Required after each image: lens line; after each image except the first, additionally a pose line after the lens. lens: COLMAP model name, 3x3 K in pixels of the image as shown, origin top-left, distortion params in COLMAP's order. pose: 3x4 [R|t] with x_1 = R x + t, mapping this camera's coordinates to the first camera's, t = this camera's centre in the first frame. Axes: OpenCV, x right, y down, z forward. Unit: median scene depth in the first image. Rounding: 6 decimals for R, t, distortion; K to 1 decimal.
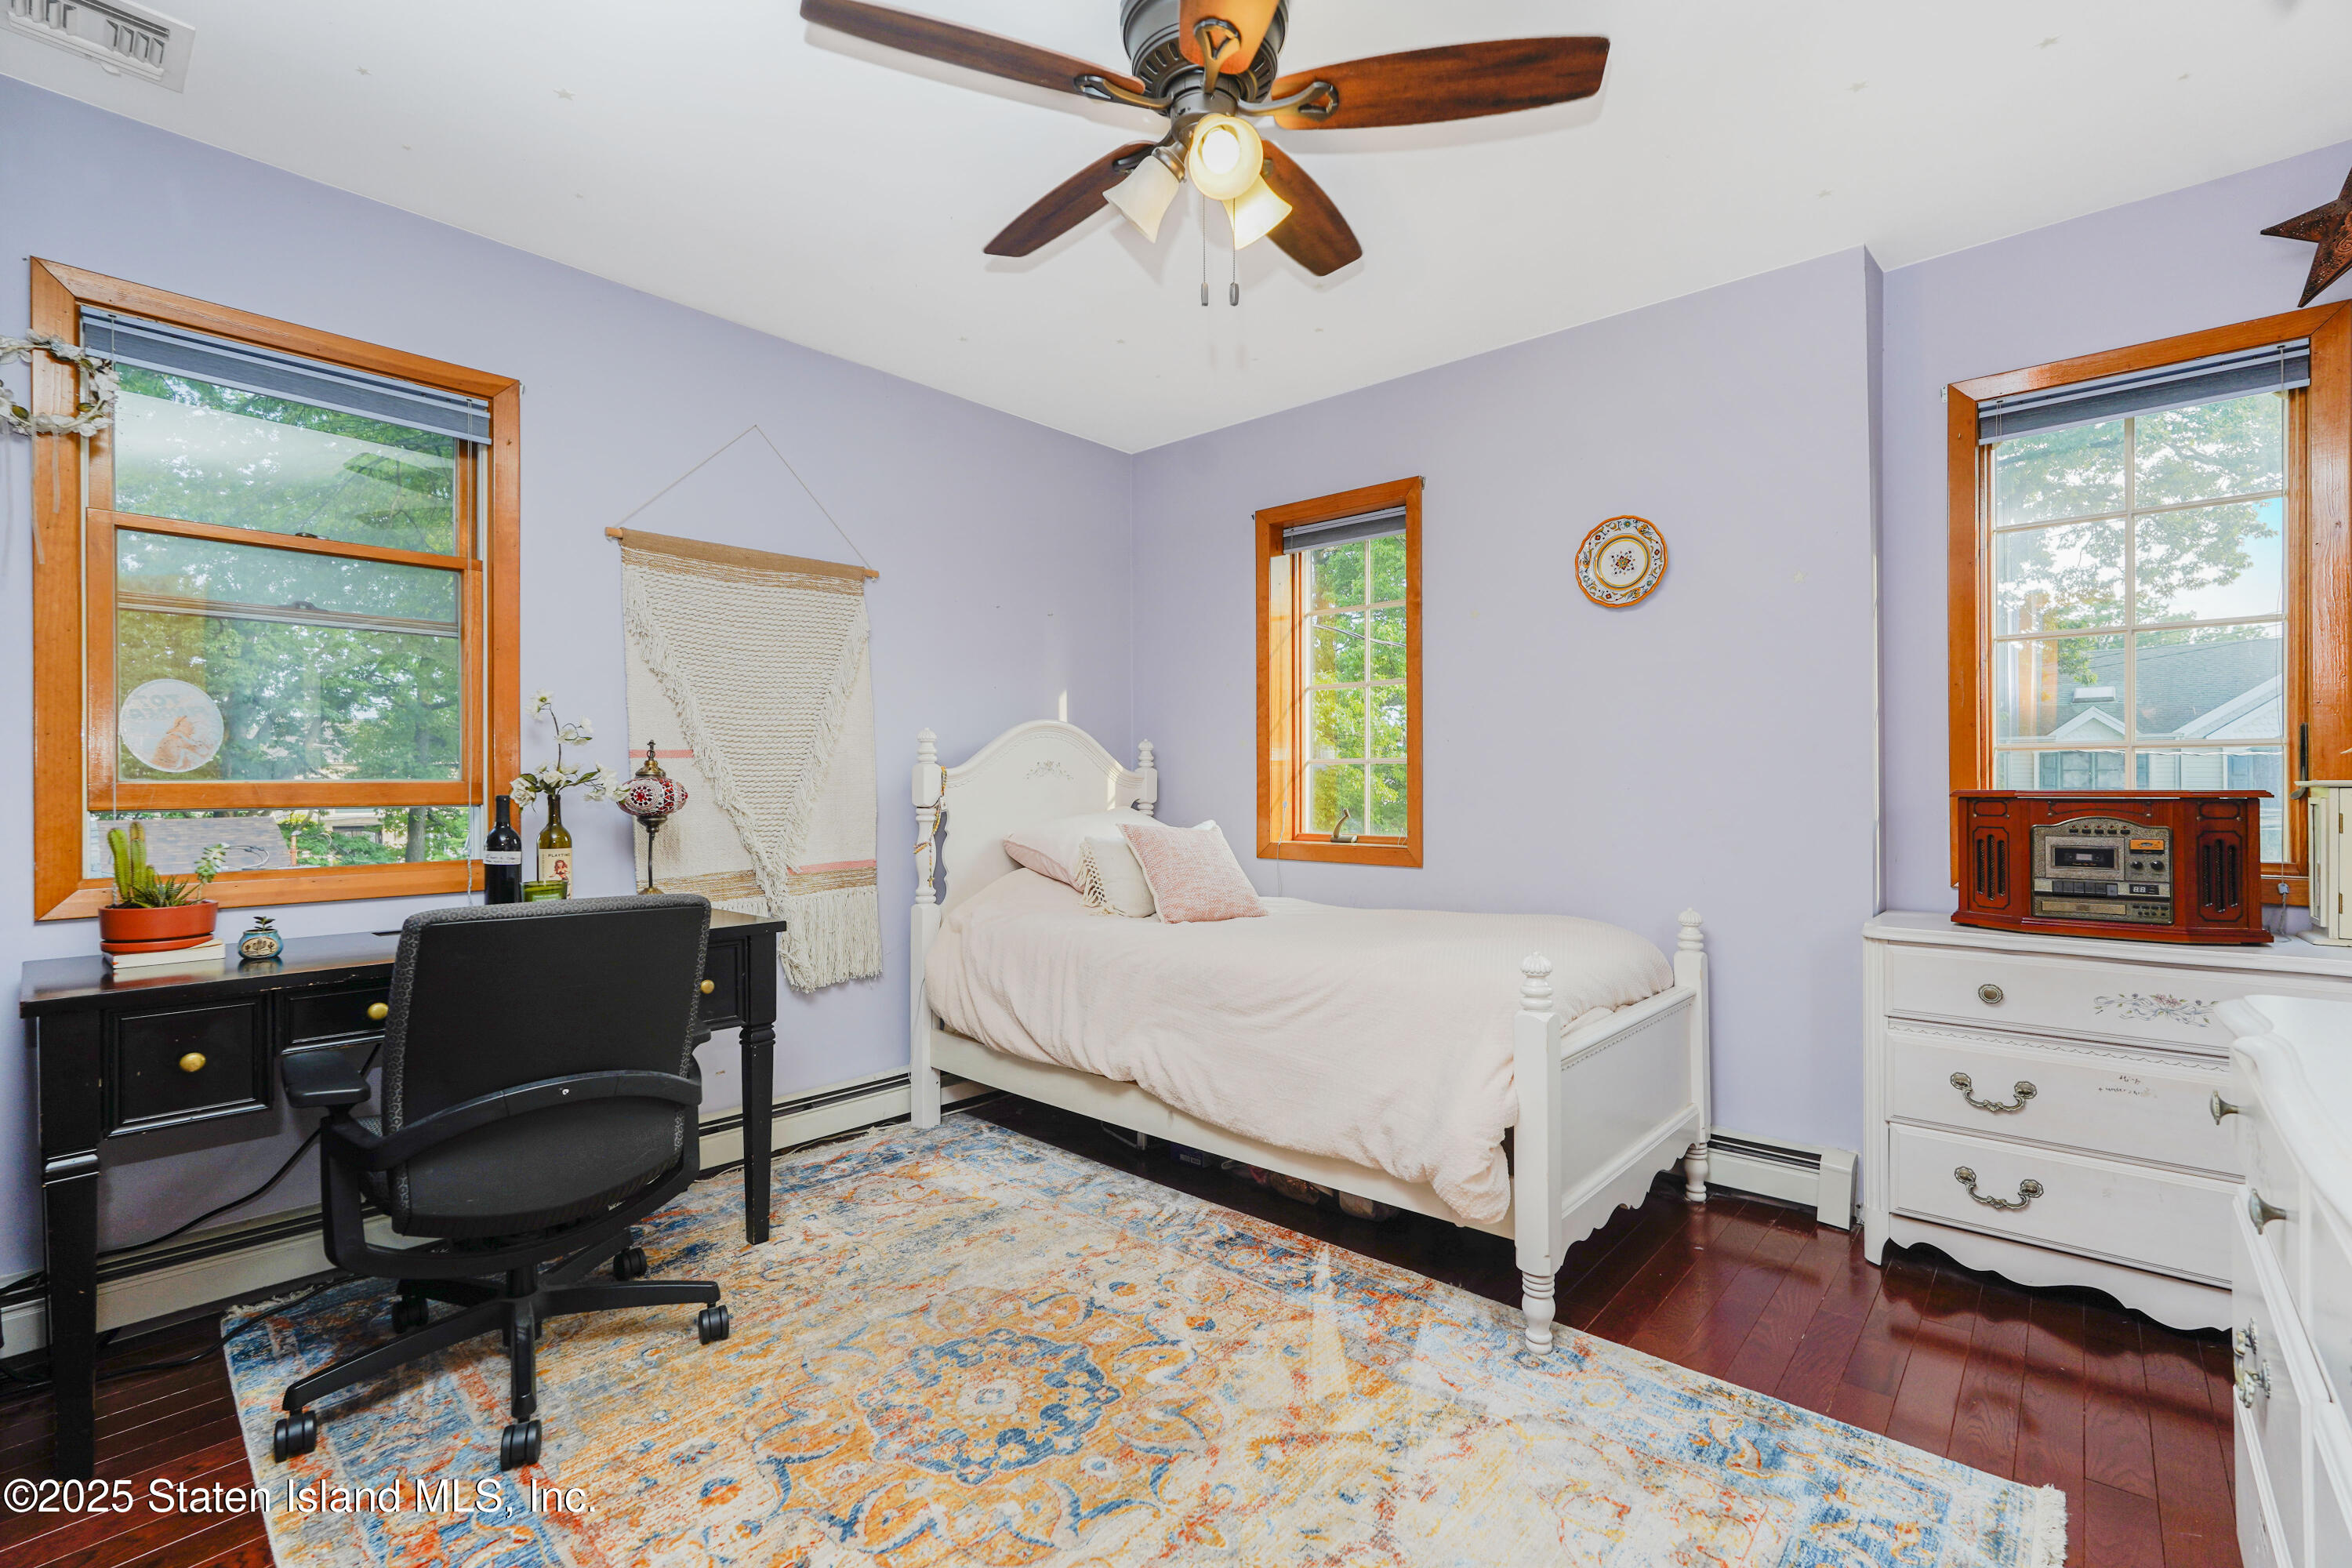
lens RADIAL K [[1038.9, 0, 1177.7], [0, 1038.9, 784.9], [0, 0, 1]] dist [-0.011878, 0.008130]
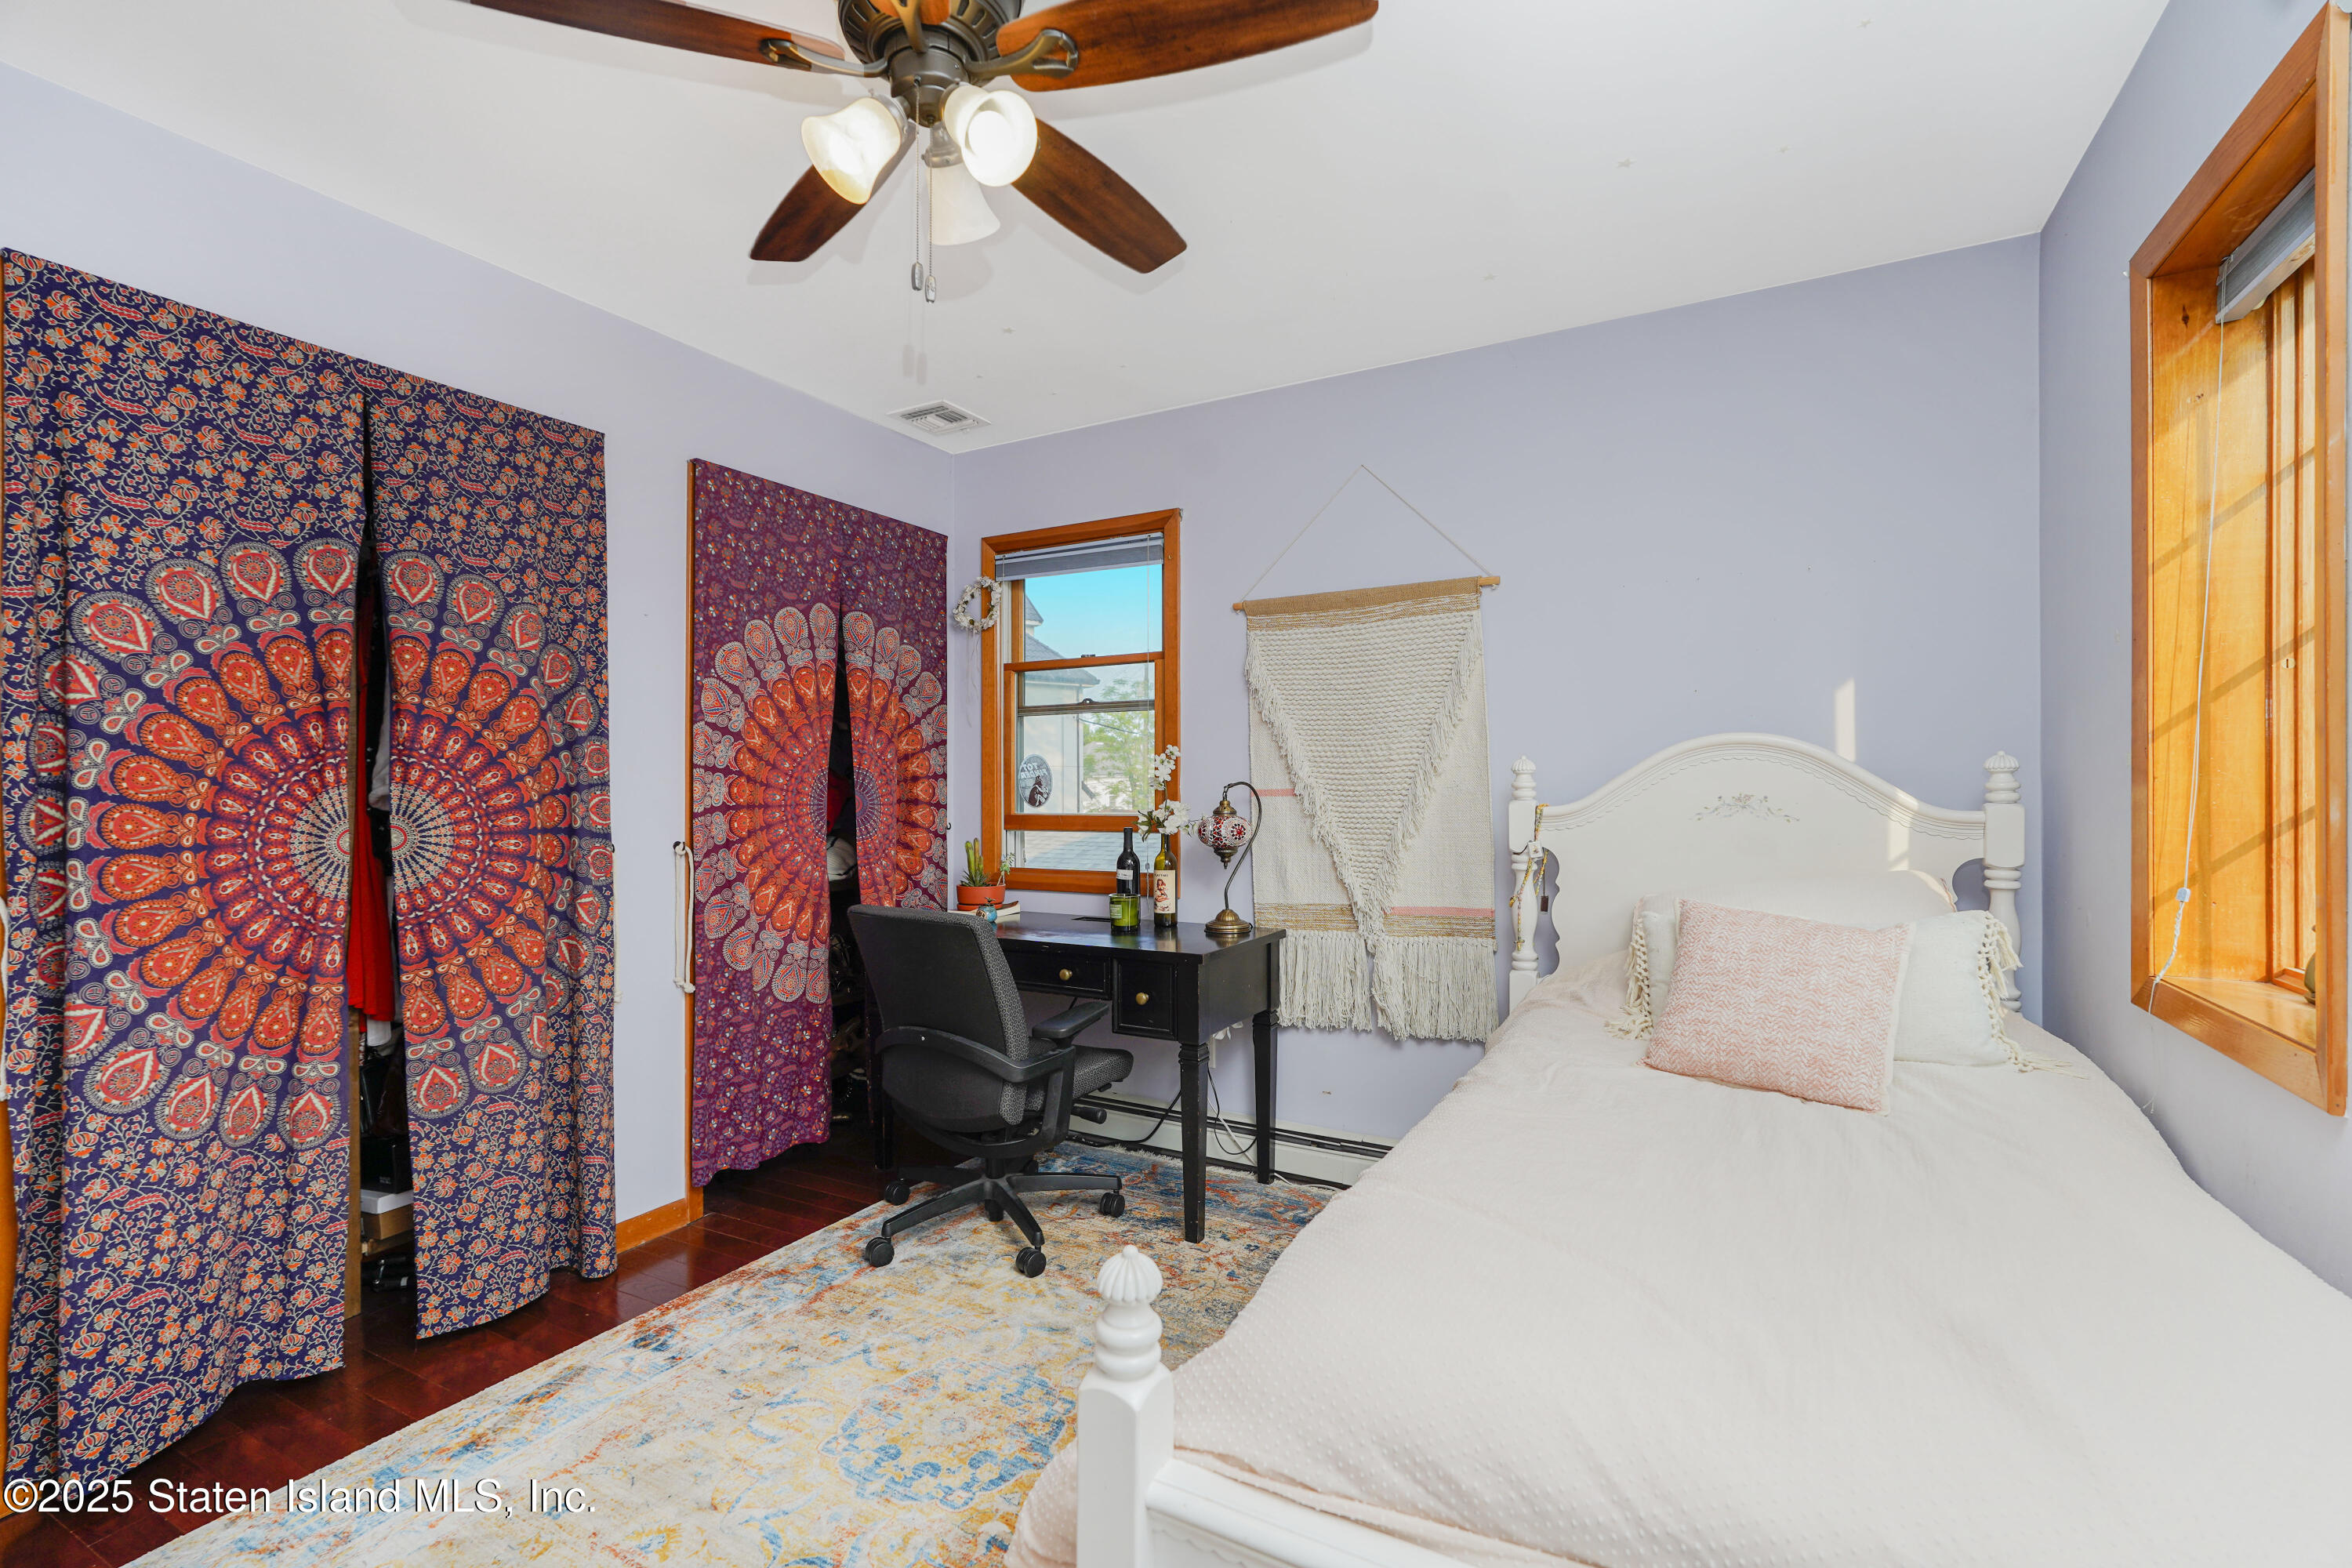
lens RADIAL K [[1038.9, 0, 1177.7], [0, 1038.9, 784.9], [0, 0, 1]] dist [-0.011878, 0.008130]
pose [[0.222963, 0.001920, -0.974825, 0.554655], [0.001847, 0.999995, 0.002392, -0.038799], [0.974825, -0.002333, 0.222959, 0.613198]]
